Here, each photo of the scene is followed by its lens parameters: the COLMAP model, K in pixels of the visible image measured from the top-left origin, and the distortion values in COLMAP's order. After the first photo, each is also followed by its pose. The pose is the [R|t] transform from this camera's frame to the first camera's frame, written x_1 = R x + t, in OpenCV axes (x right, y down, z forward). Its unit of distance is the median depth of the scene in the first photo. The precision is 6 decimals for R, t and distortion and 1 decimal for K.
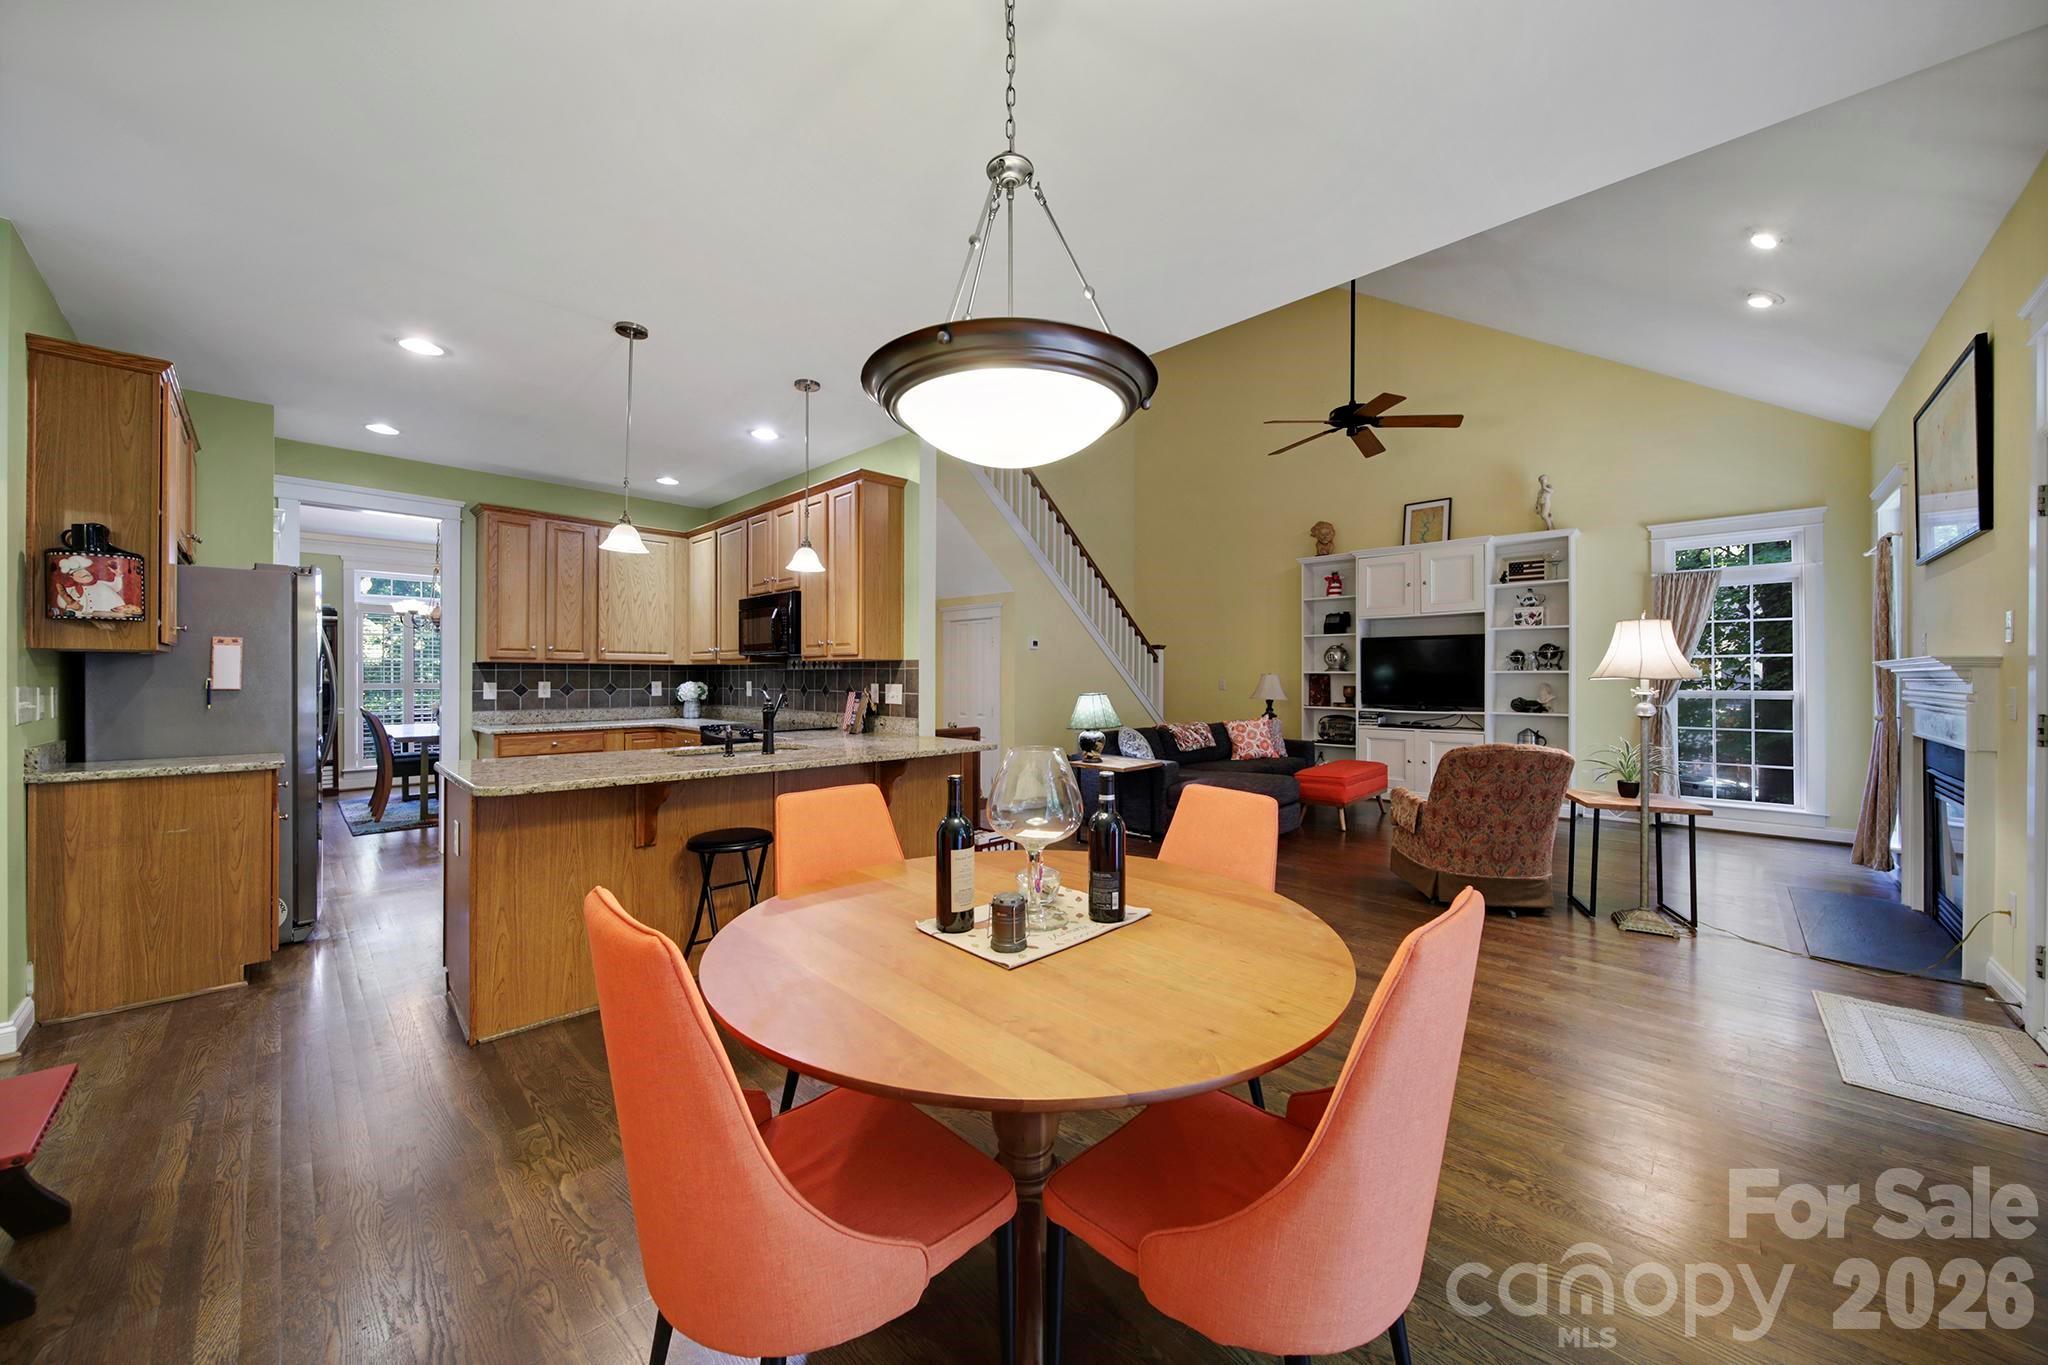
lens RADIAL K [[713.4, 0, 1022.1], [0, 713.4, 672.4], [0, 0, 1]] dist [-0.003460, -0.000381]
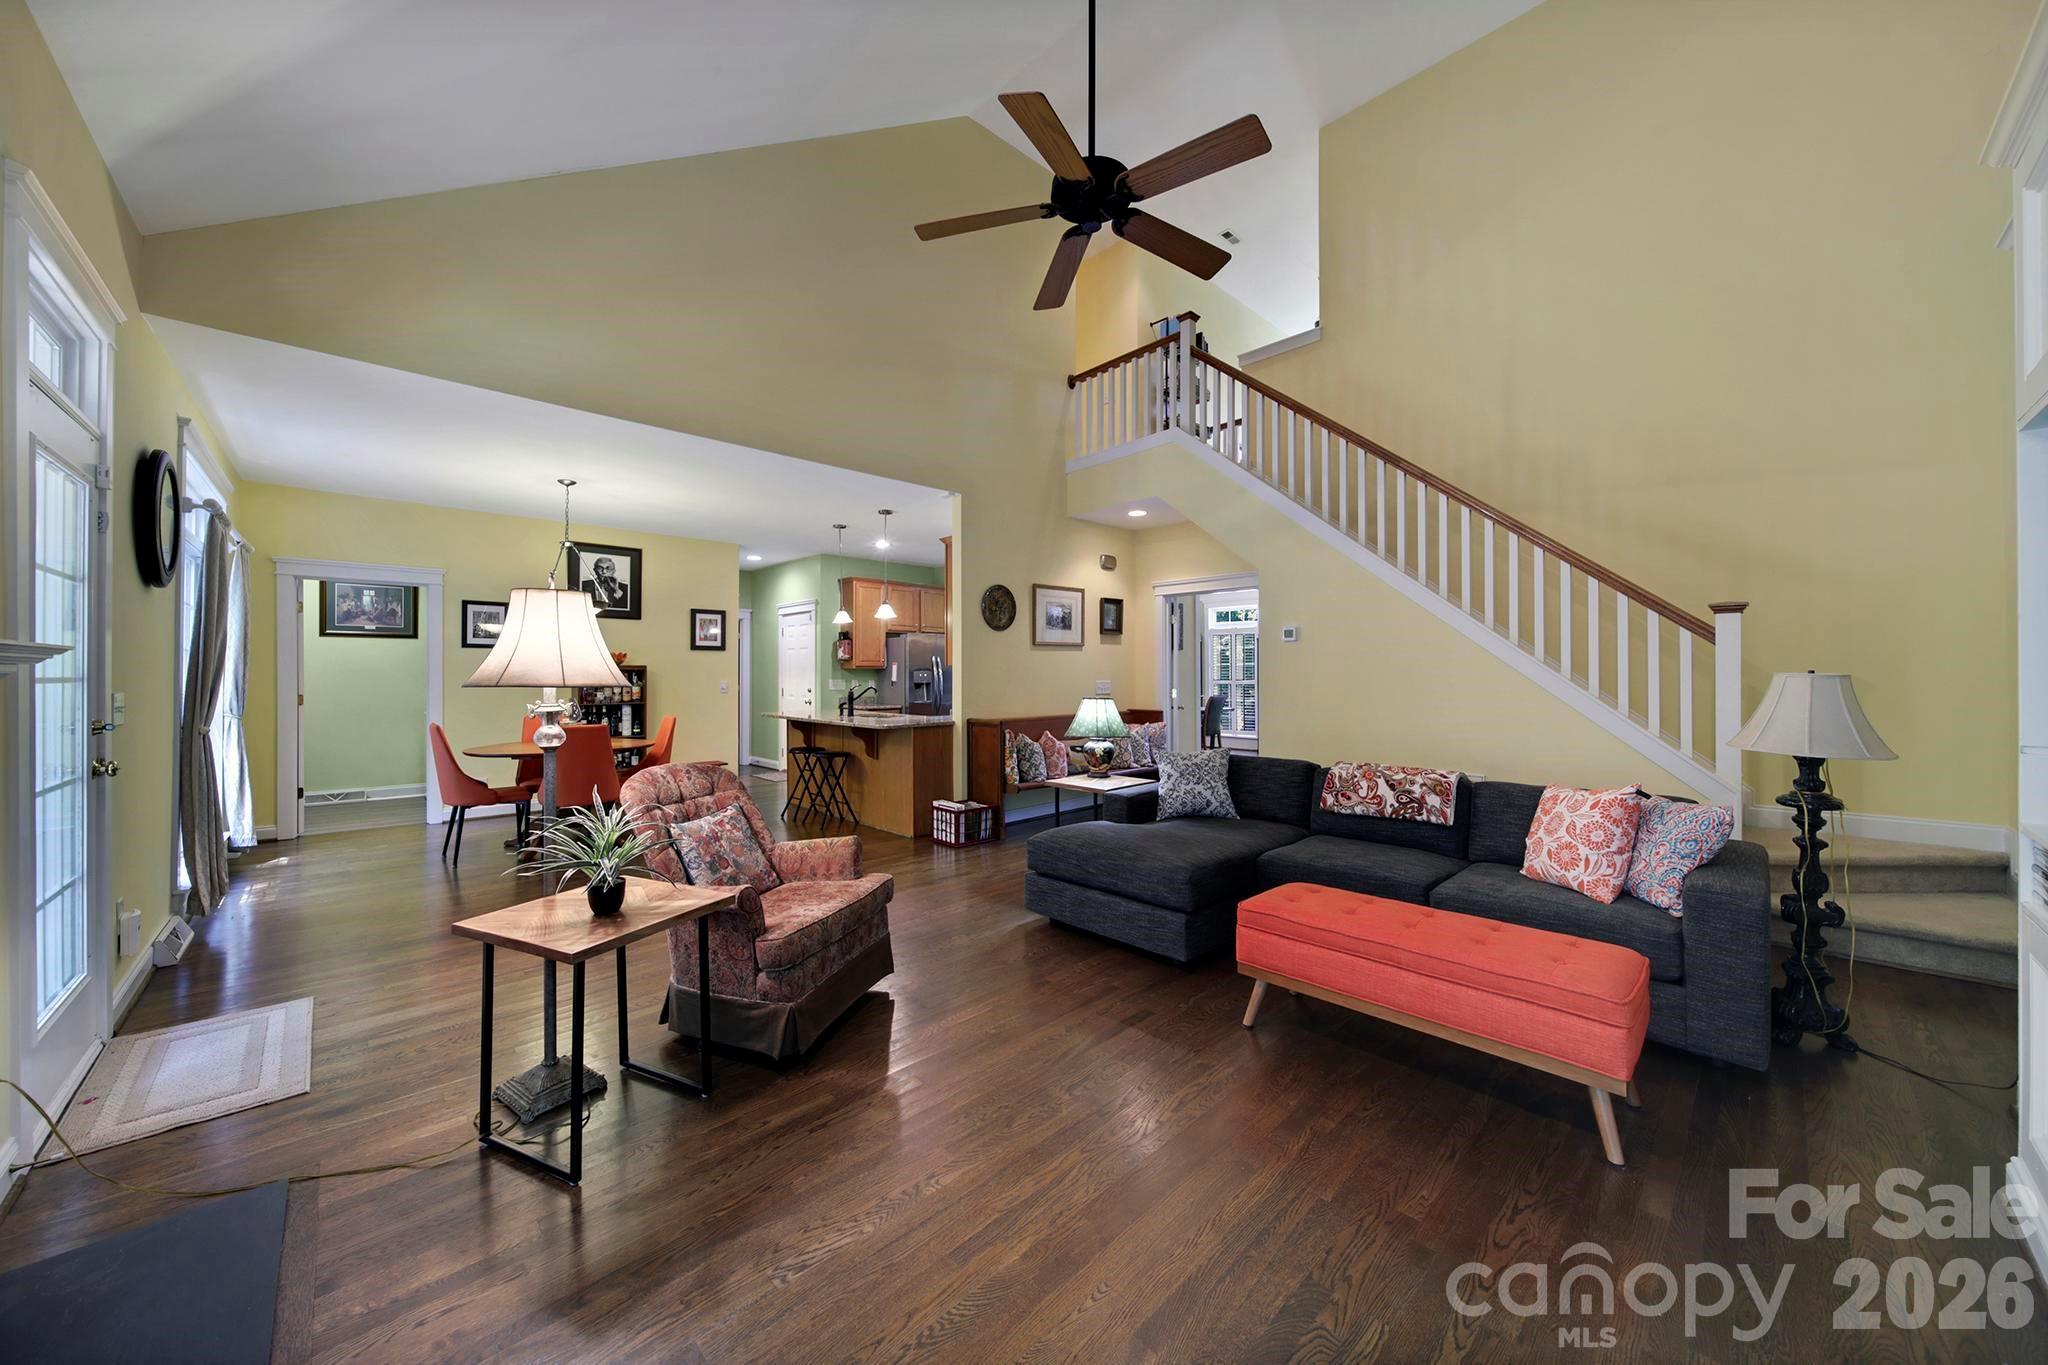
lens RADIAL K [[713.4, 0, 1022.1], [0, 713.4, 672.4], [0, 0, 1]] dist [-0.003460, -0.000381]
pose [[-0.033630, -0.004277, -0.999425, 0.969290], [0.005348, 0.999976, -0.004459, 0.002203], [0.999420, -0.005494, -0.033606, 0.938421]]
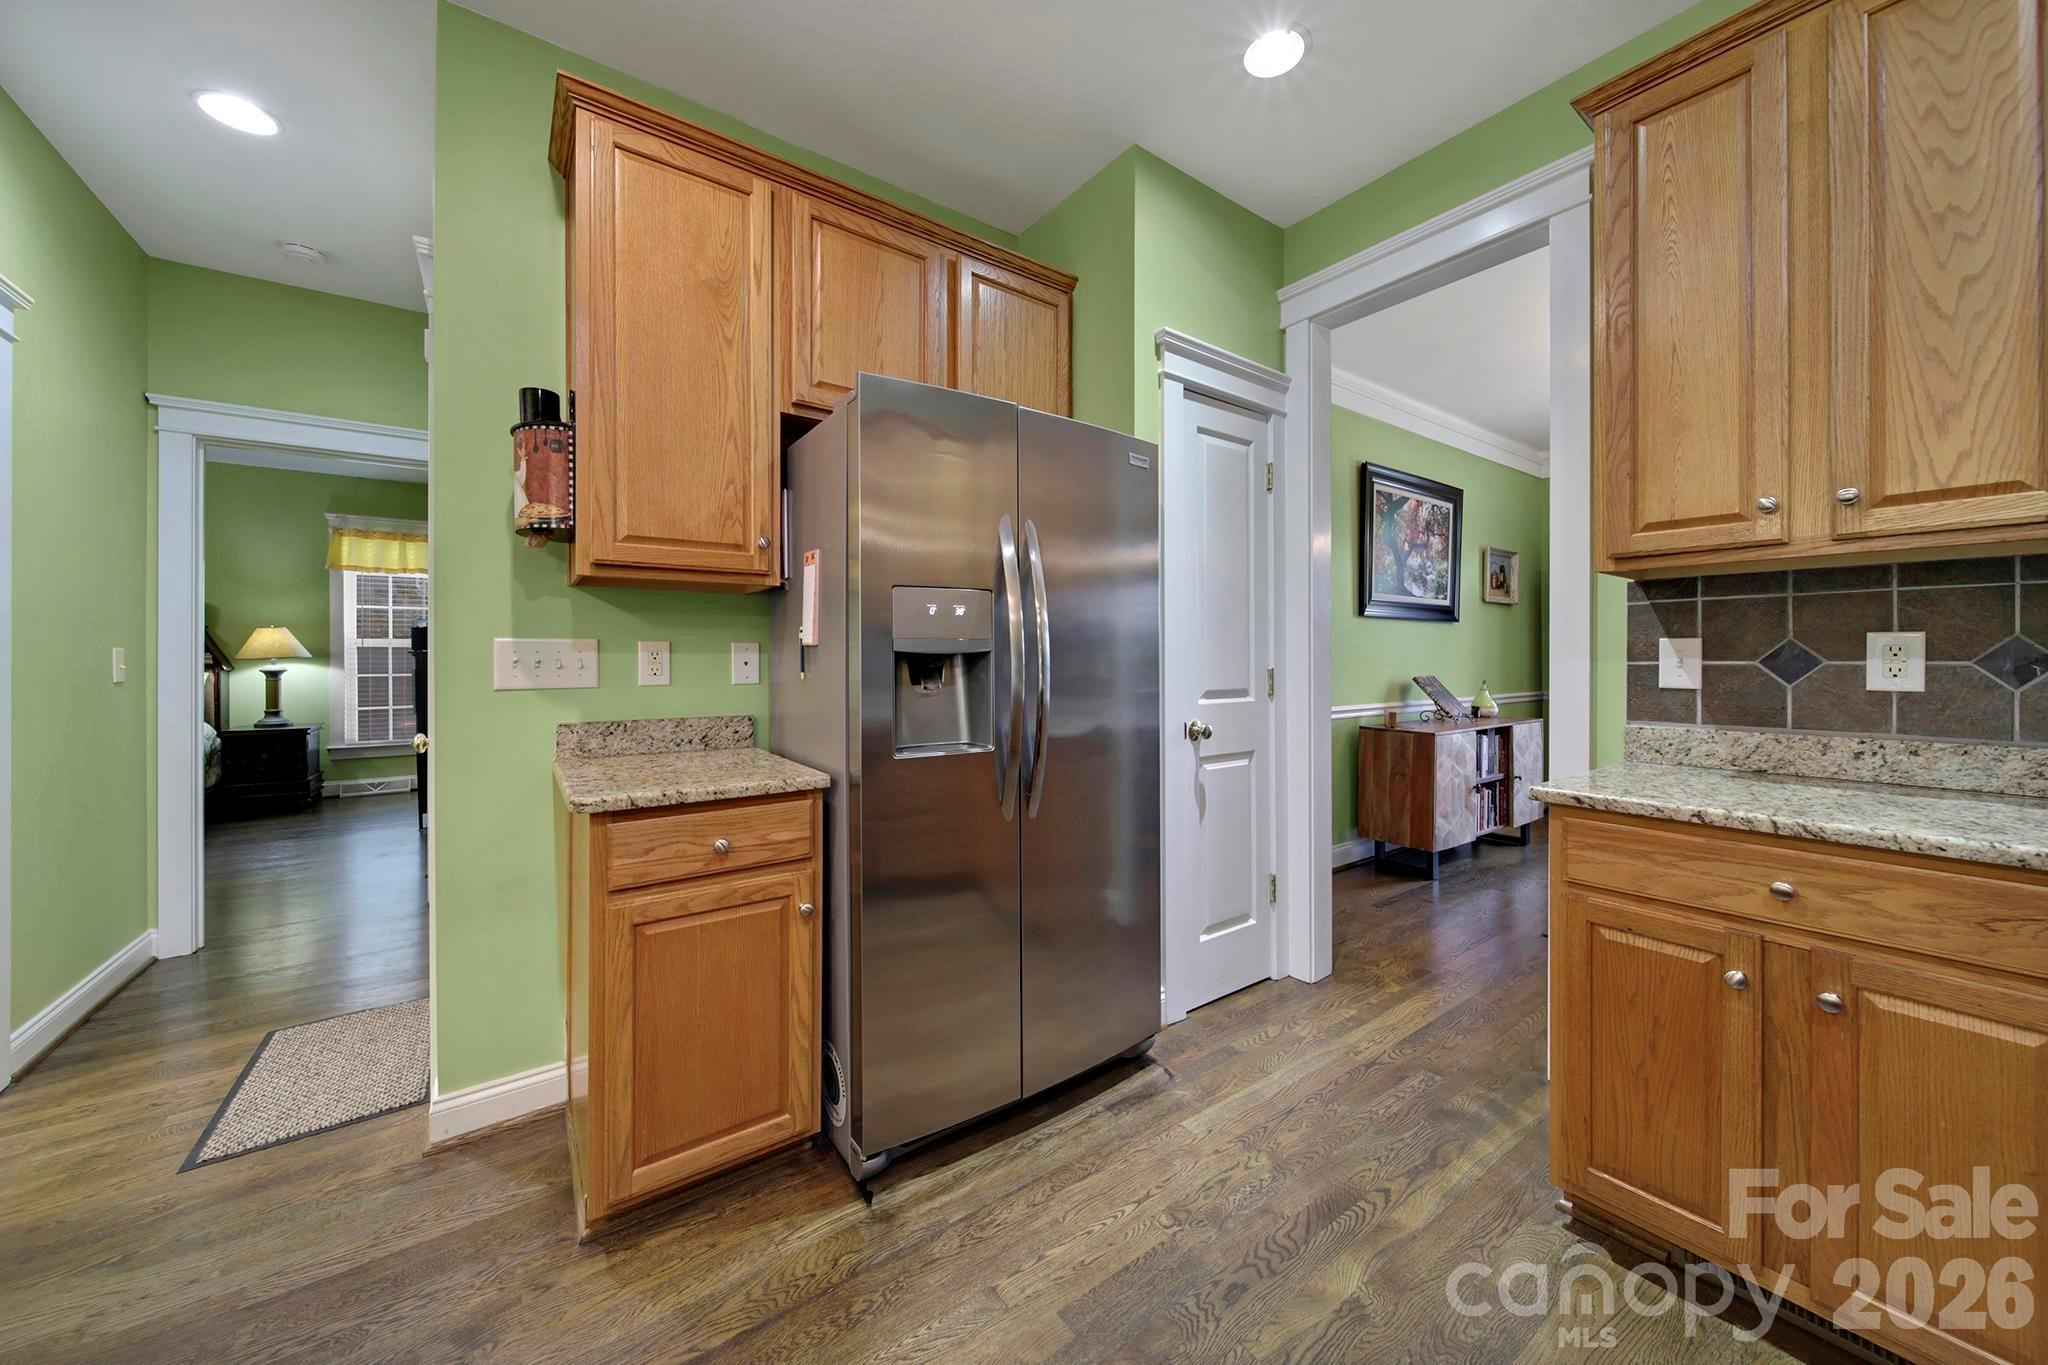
lens RADIAL K [[735.2, 0, 1019.5], [0, 735.2, 657.1], [0, 0, 1]] dist [-0.000142, -0.000039]
pose [[-0.186054, -0.000492, -0.982539, -0.346495], [0.007954, 0.999966, -0.002007, 0.021042], [0.982507, -0.008188, -0.186044, 0.748755]]
